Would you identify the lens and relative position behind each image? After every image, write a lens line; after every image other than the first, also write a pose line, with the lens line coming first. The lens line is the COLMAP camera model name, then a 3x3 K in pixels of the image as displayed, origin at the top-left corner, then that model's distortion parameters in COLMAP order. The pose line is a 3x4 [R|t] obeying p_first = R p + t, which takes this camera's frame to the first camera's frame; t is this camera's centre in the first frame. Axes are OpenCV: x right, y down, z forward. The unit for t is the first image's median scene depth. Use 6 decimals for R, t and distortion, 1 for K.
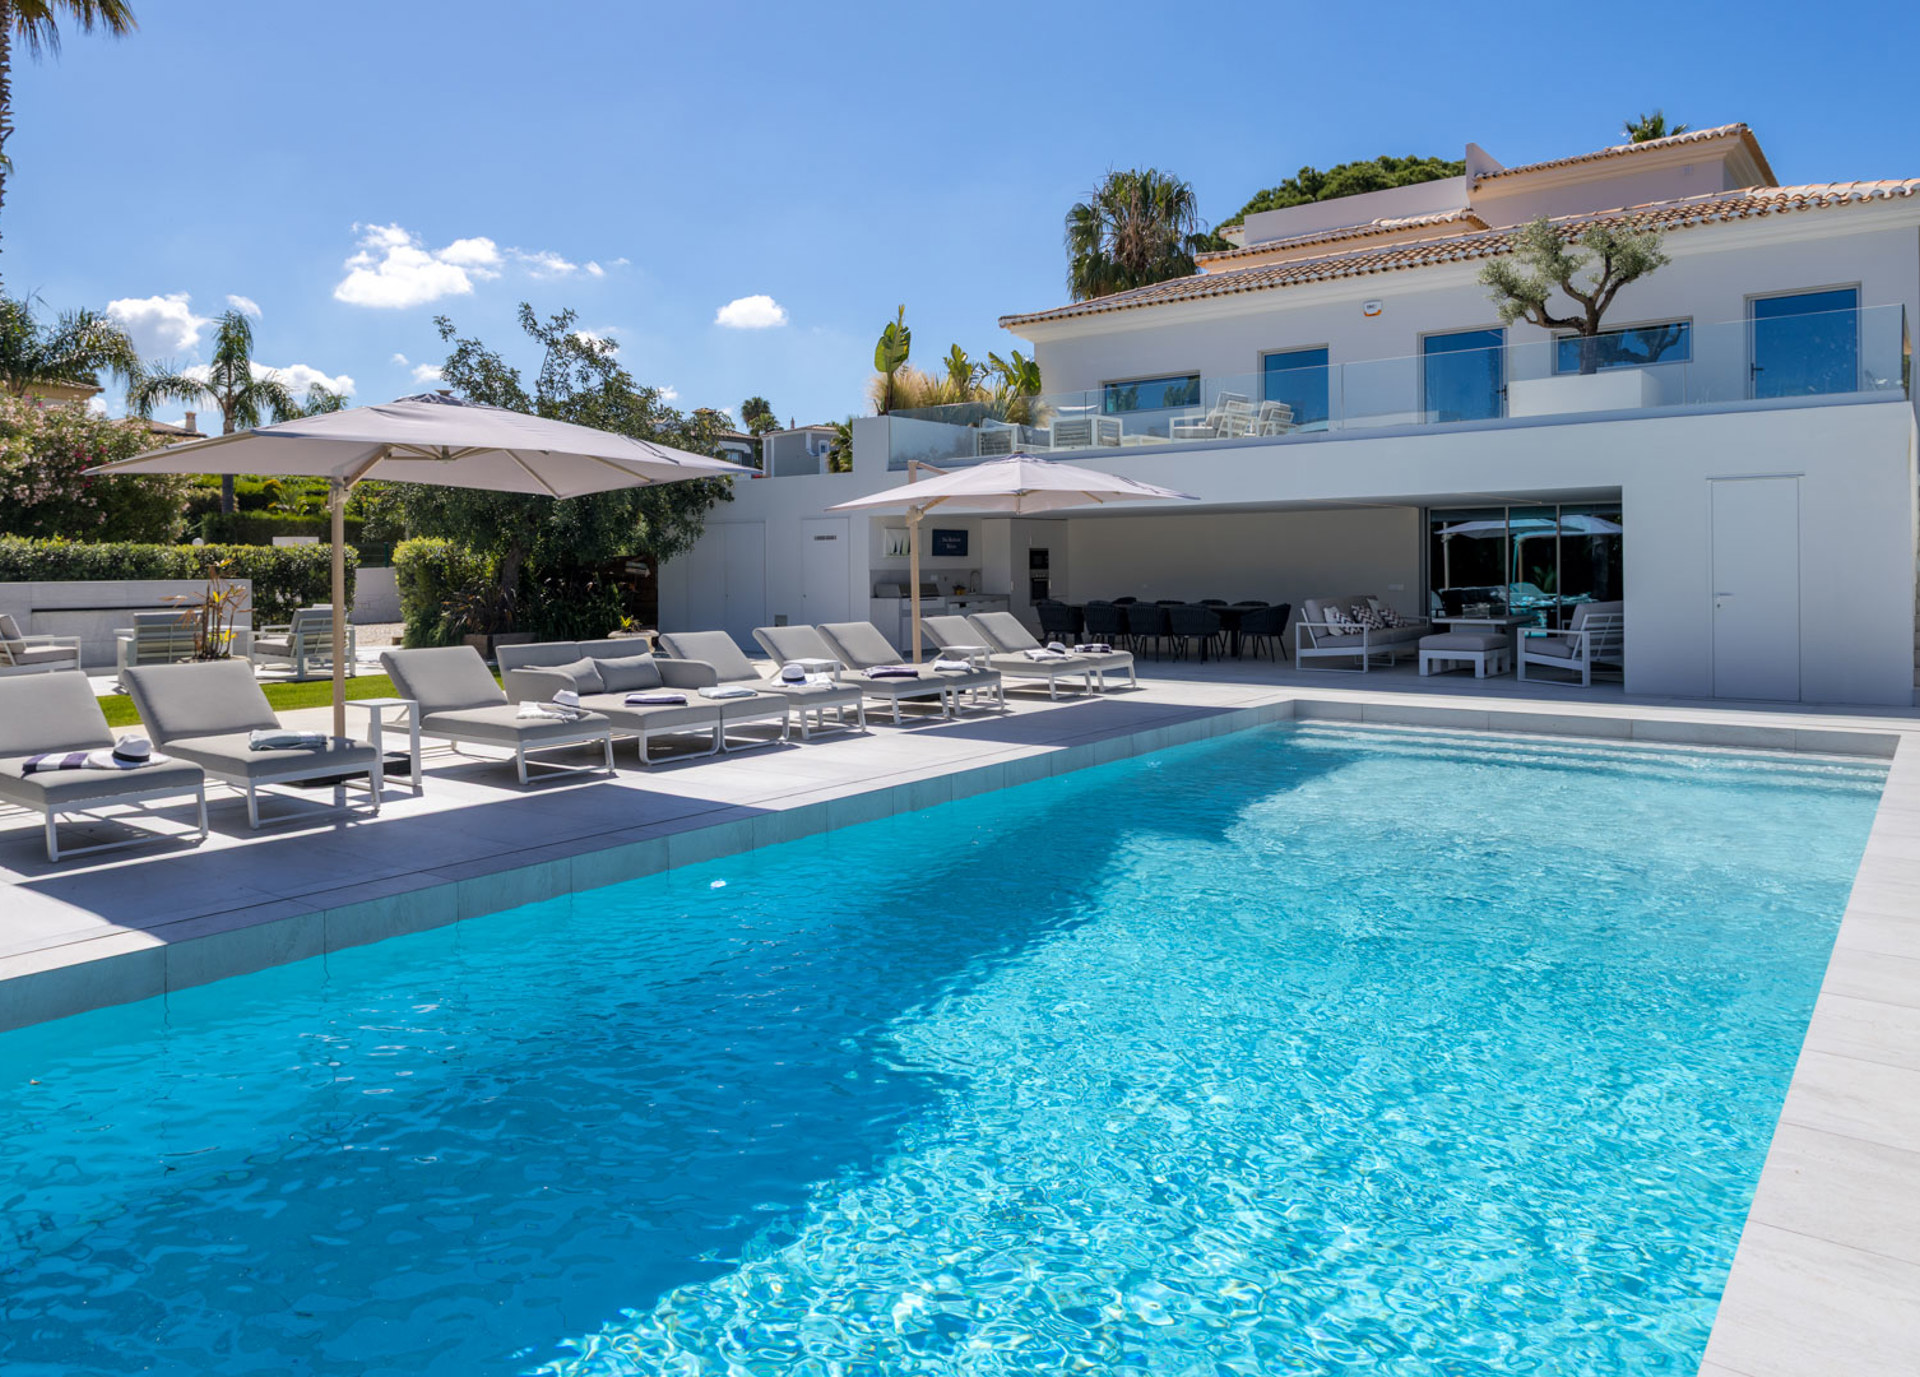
lens RADIAL K [[1303.6, 0, 941.4], [0, 1303.6, 562.6], [0, 0, 1]] dist [0.001274, -0.000962]
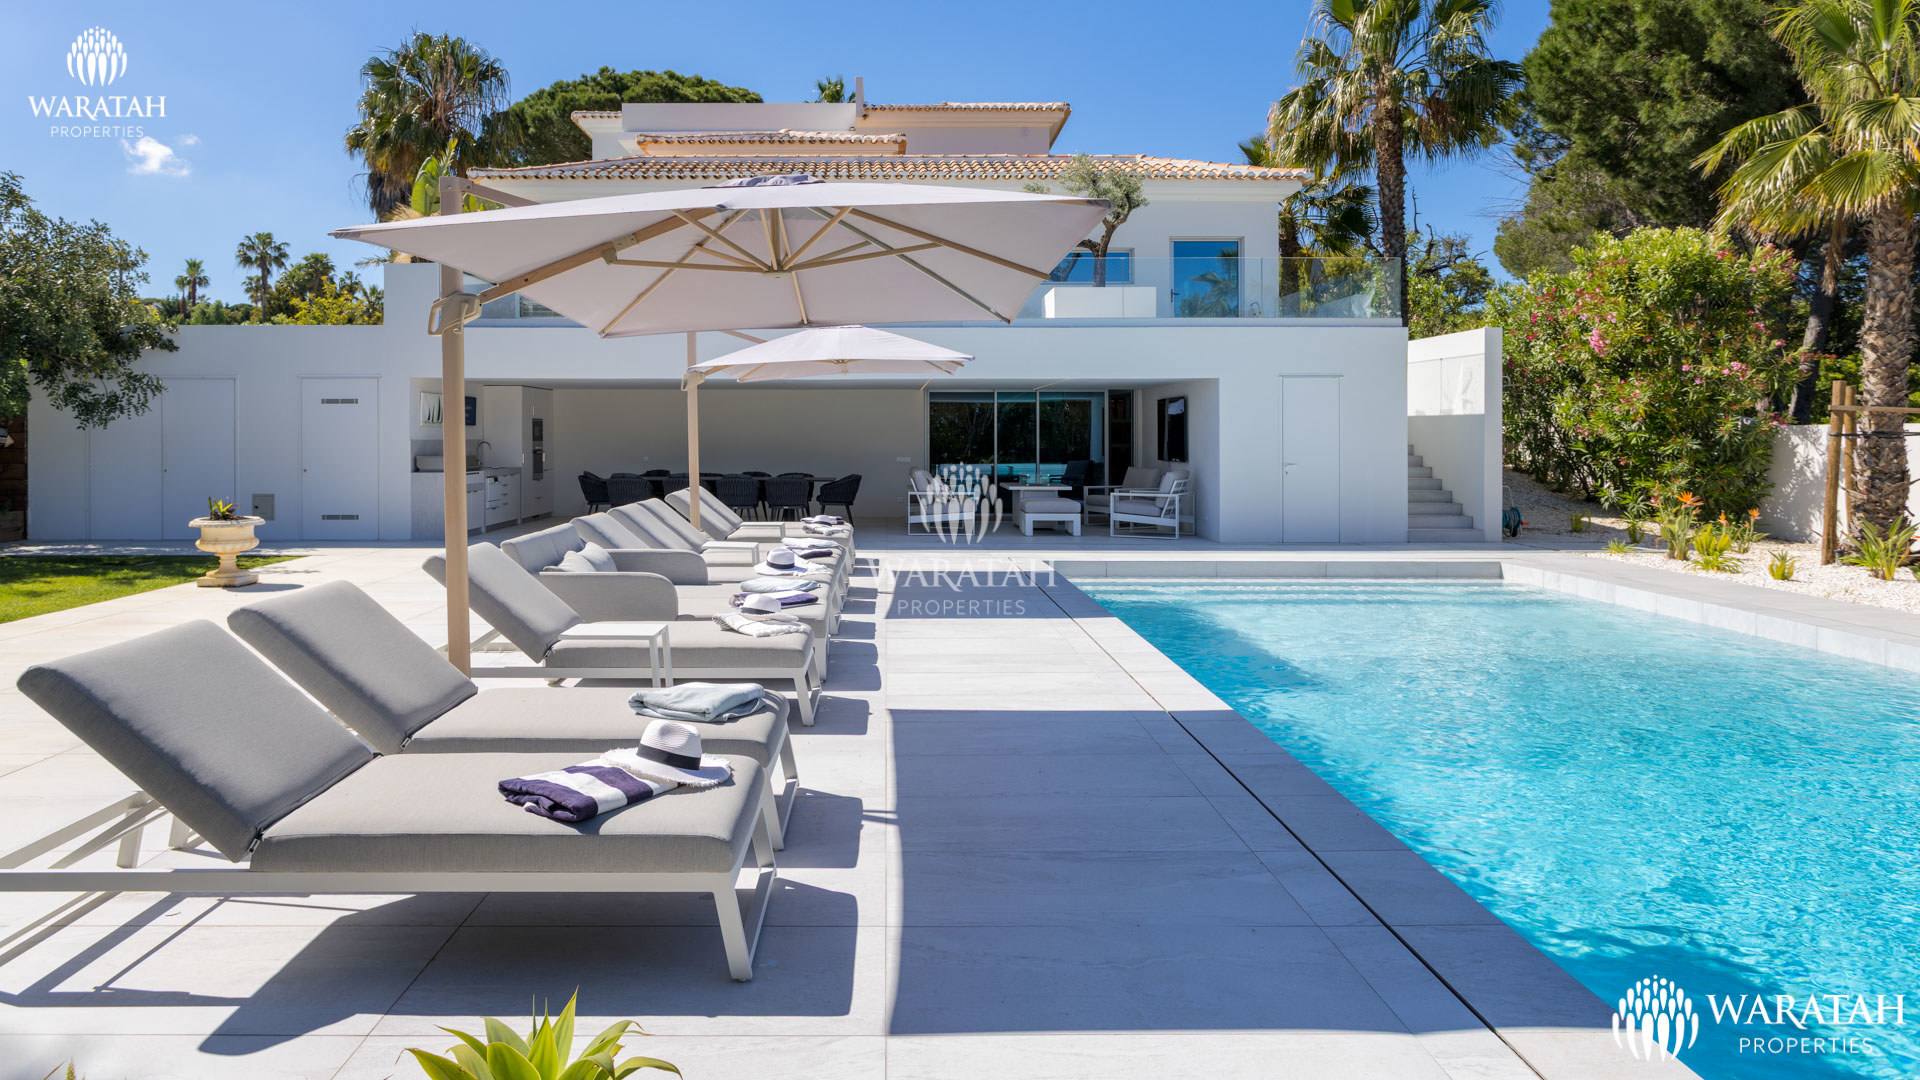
lens RADIAL K [[1155.1, 0, 950.2], [0, 1155.1, 522.9], [0, 0, 1]] dist [-0.006893, -0.001894]
pose [[0.794437, -0.032995, 0.606450, -0.235312], [-0.010909, 0.997587, 0.068566, 0.004131], [-0.607249, -0.061088, 0.792160, 0.167672]]
